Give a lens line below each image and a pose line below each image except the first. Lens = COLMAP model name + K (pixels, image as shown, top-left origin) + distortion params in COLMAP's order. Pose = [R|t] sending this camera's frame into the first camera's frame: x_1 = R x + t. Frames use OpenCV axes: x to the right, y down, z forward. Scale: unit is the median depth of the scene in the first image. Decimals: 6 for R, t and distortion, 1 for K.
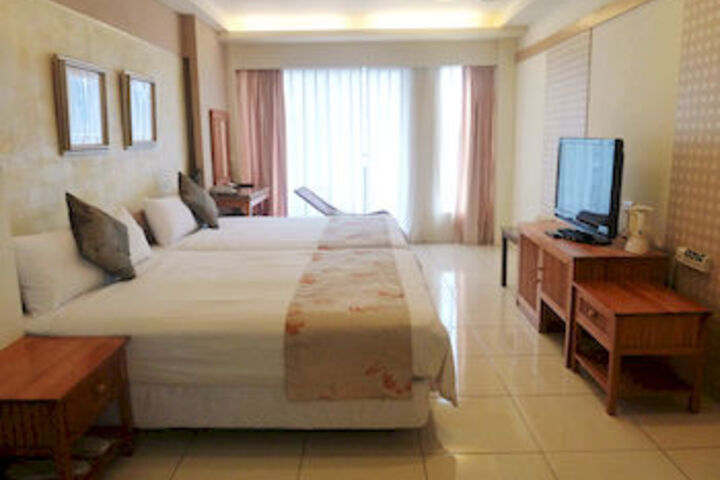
lens RADIAL K [[532.2, 0, 360.0], [0, 532.2, 240.0], [0, 0, 1]] dist [0.052766, -0.124385]
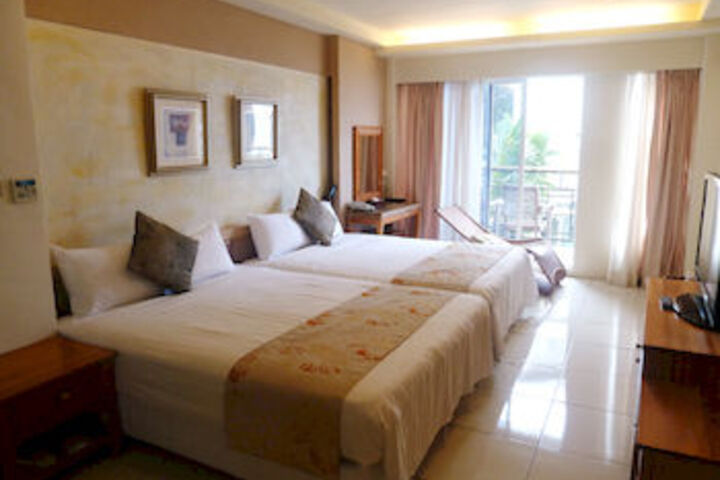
lens RADIAL K [[542.2, 0, 360.0], [0, 542.2, 240.0], [0, 0, 1]] dist [-0.048991, 0.004313]
pose [[0.896404, 0.086331, -0.434749, 0.266672], [-0.090198, 0.995854, 0.011776, -0.059369], [0.433964, 0.028658, 0.900474, 0.130677]]
